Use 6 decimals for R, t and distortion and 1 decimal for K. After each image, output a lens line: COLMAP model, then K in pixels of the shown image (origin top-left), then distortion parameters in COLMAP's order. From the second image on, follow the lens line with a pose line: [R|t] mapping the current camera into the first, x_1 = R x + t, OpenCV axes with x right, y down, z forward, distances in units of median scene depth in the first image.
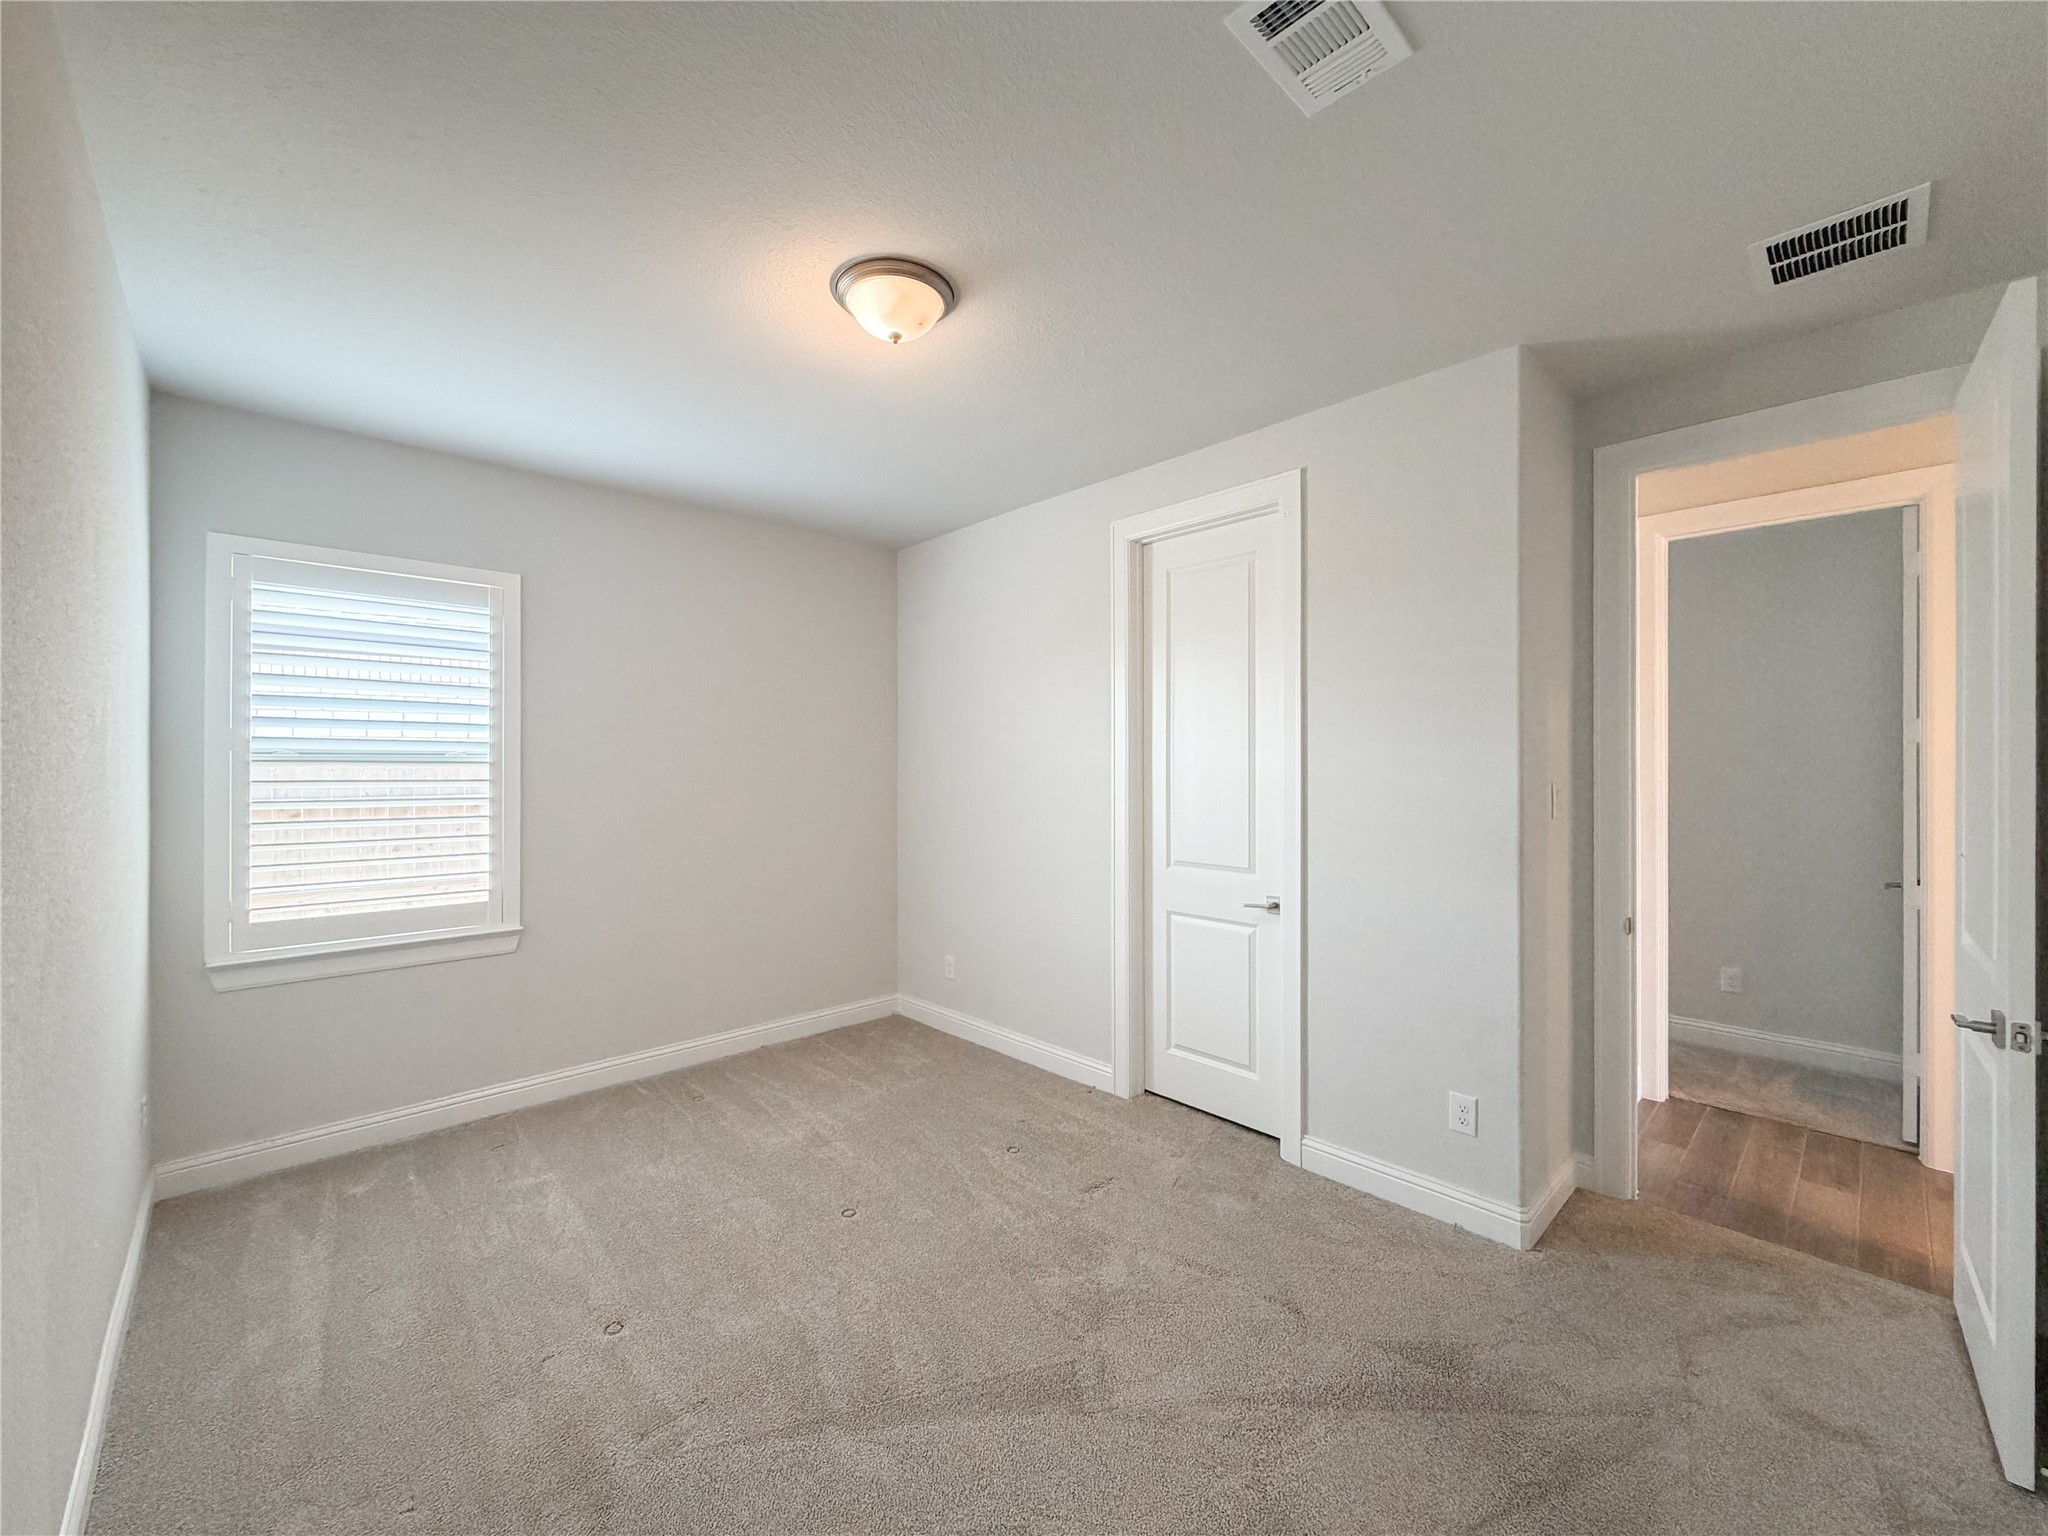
lens RADIAL K [[813.1, 0, 1029.7], [0, 813.1, 769.4], [0, 0, 1]] dist [0.000193, 0.000175]
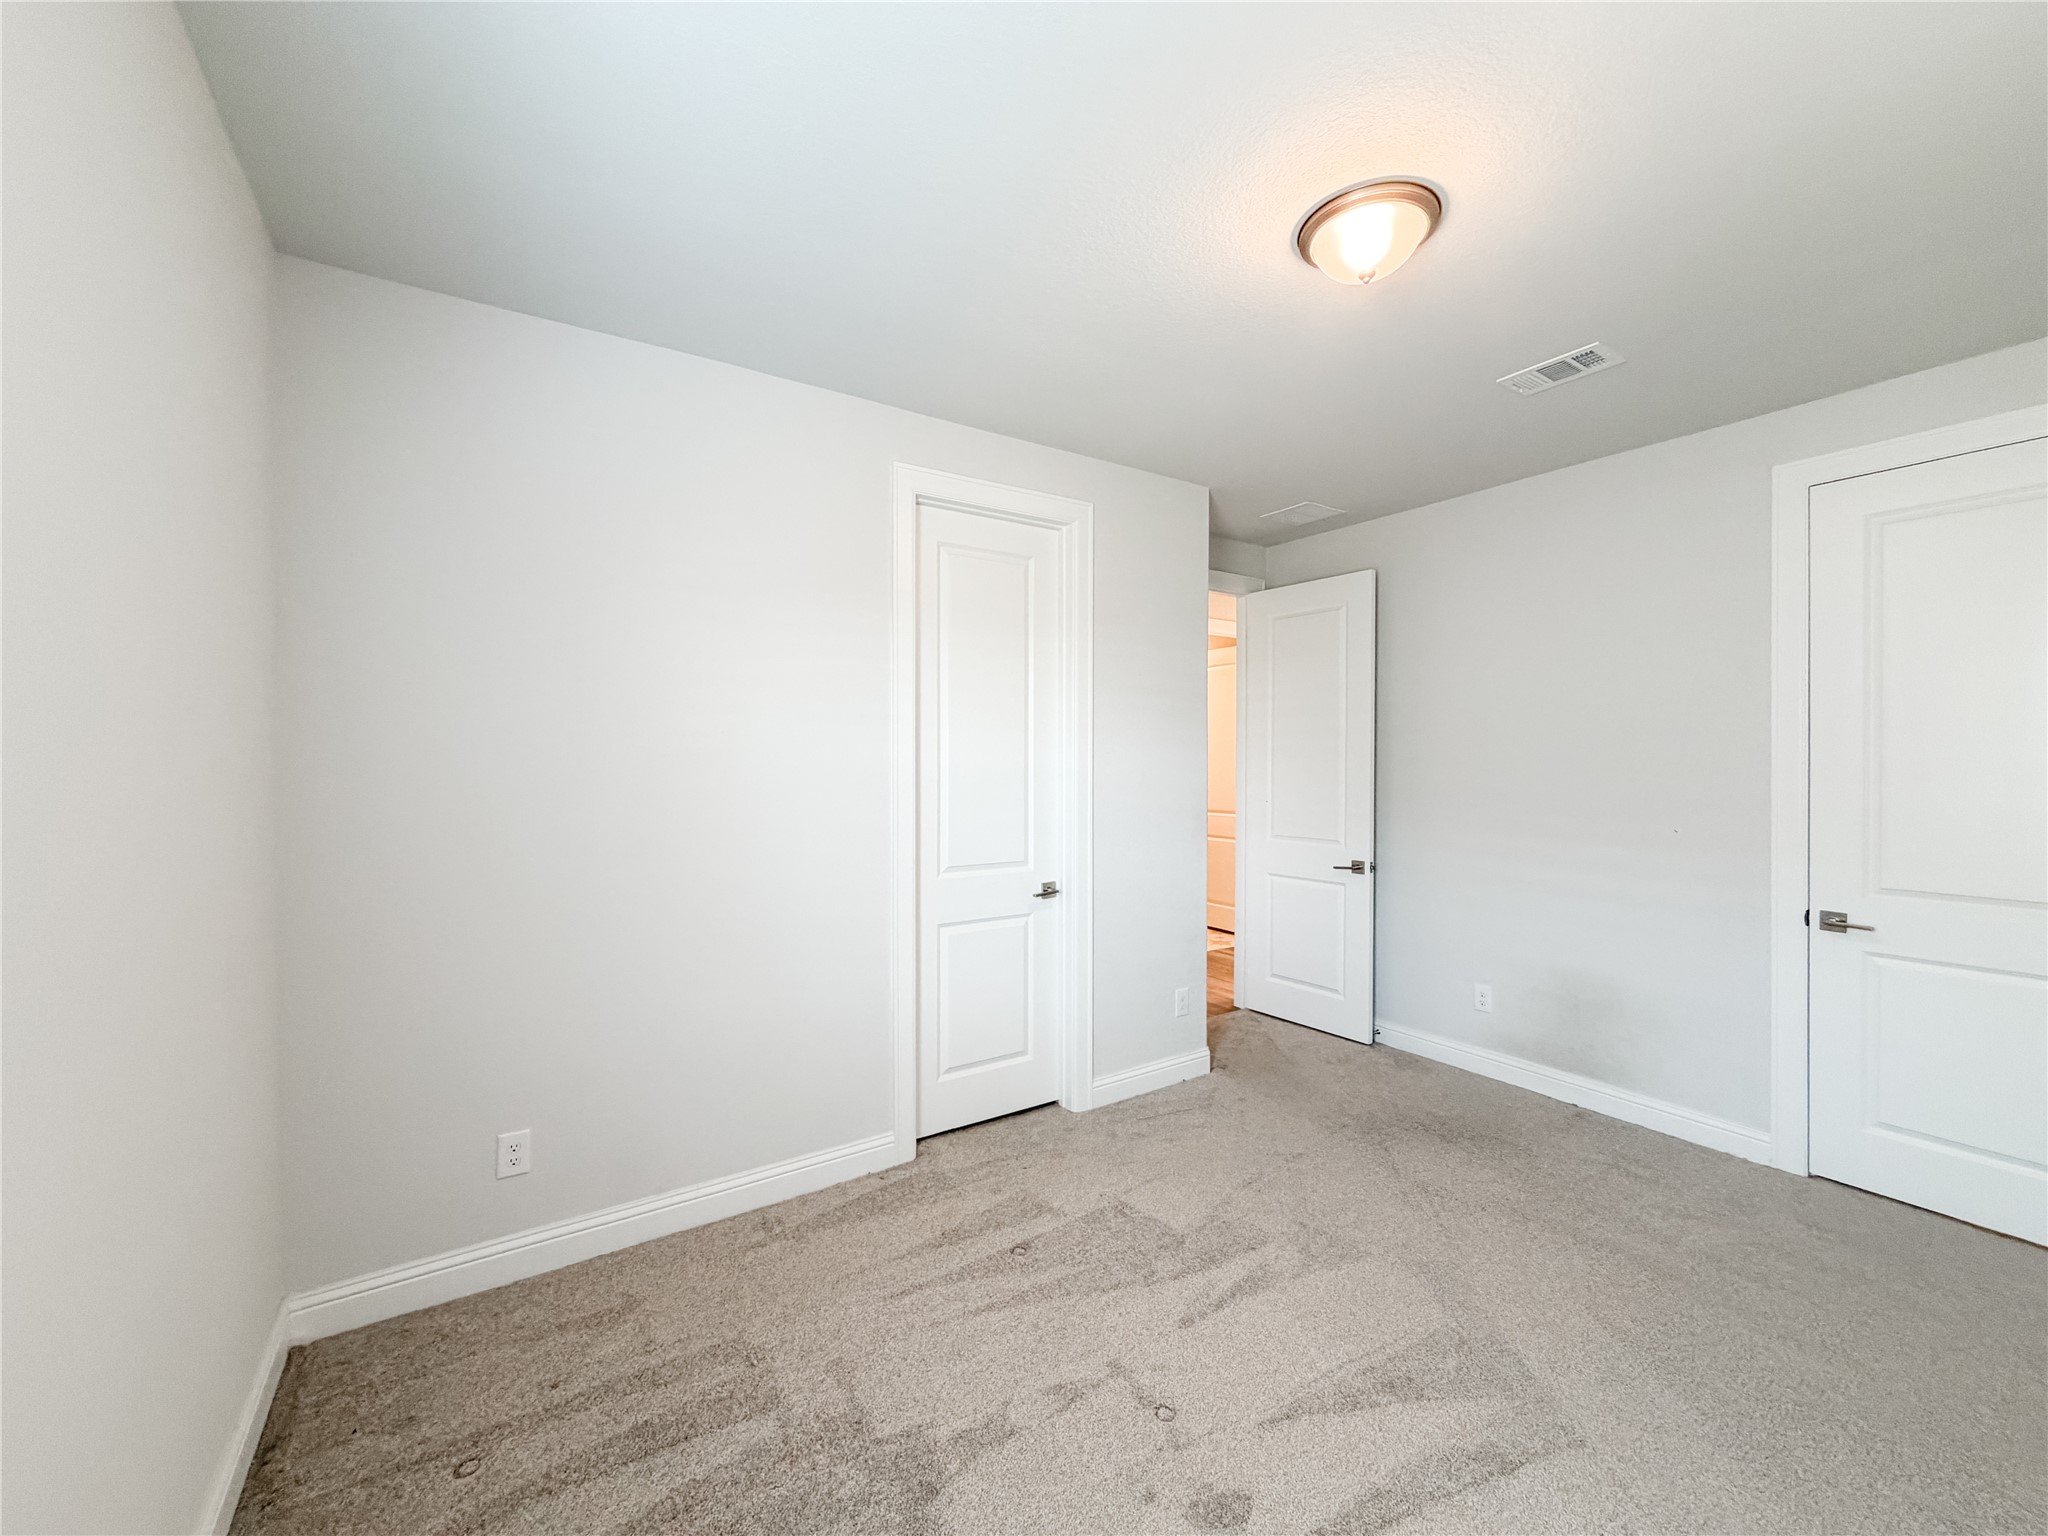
lens RADIAL K [[813.1, 0, 1029.7], [0, 813.1, 769.4], [0, 0, 1]] dist [0.000193, 0.000175]
pose [[0.181394, -0.000896, 0.983410, -0.754990], [0.014092, 0.999899, -0.001688, 0.006604], [-0.983310, 0.014164, 0.181388, 0.801441]]
